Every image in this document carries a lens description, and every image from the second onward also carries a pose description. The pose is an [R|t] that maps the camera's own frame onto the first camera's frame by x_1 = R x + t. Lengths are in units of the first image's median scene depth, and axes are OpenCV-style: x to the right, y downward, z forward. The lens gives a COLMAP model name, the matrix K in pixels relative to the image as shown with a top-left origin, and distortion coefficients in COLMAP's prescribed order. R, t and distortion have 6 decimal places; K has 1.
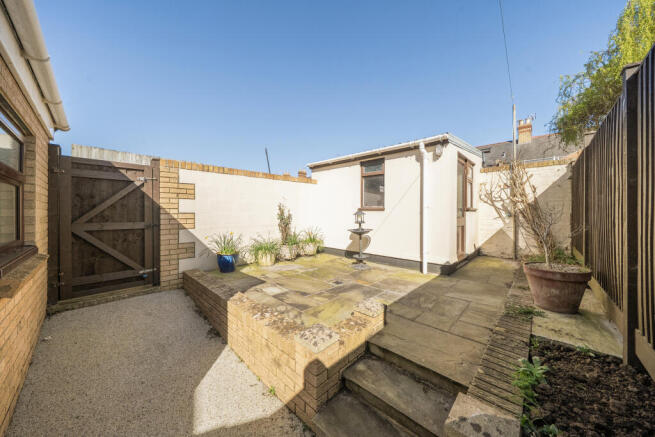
lens RADIAL K [[224.4, 0, 324.5], [0, 224.4, 213.1], [0, 0, 1]] dist [0.000507, 0.000063]
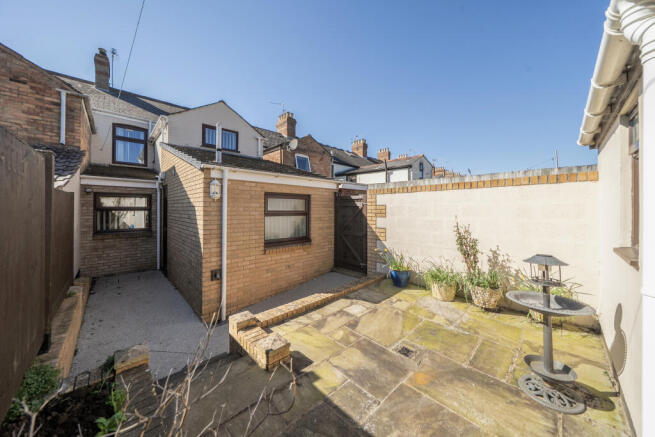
lens RADIAL K [[224.4, 0, 324.5], [0, 224.4, 213.1], [0, 0, 1]] dist [0.000507, 0.000063]
pose [[-0.038194, 0.014427, -0.999166, 0.750242], [-0.006610, 0.999870, 0.014690, -0.113584], [0.999248, 0.007165, -0.038094, 0.800577]]
